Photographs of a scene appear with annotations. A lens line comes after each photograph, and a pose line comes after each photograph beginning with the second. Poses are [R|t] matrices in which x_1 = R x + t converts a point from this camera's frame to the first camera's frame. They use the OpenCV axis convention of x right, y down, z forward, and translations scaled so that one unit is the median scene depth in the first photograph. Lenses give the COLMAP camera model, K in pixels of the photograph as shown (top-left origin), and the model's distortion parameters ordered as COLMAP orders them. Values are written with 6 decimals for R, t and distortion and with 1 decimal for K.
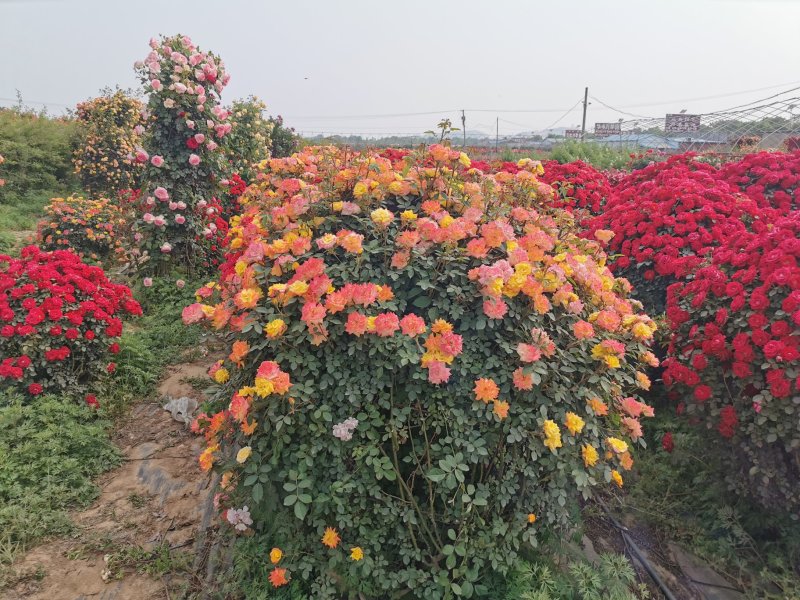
lens RADIAL K [[621.8, 0, 400.0], [0, 621.8, 296.8], [0, 0, 1]] dist [0.024827, -0.025432]
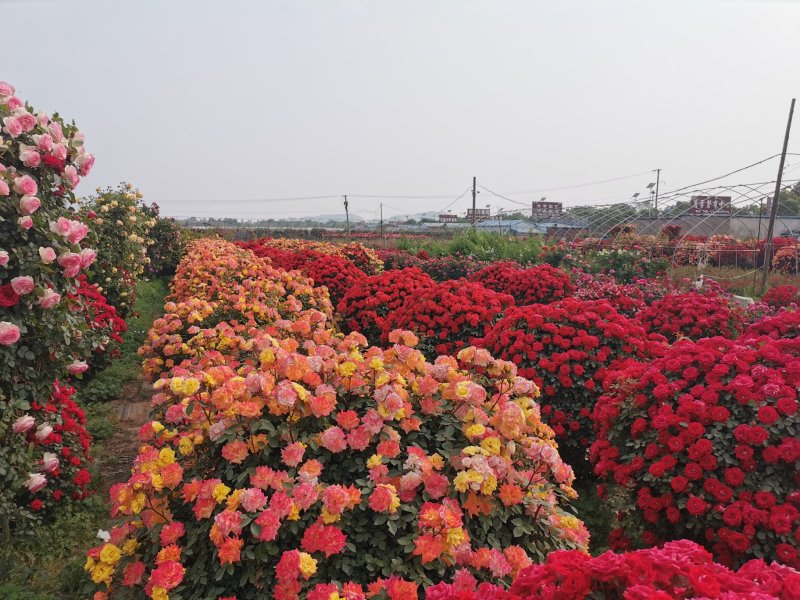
lens RADIAL K [[621.8, 0, 397.9], [0, 621.8, 297.1], [0, 0, 1]] dist [0.024827, -0.025432]
pose [[0.981244, -0.019627, 0.191766, -0.063052], [0.043839, 0.991457, -0.122842, -0.082022], [-0.187717, 0.128945, 0.973723, 0.229989]]
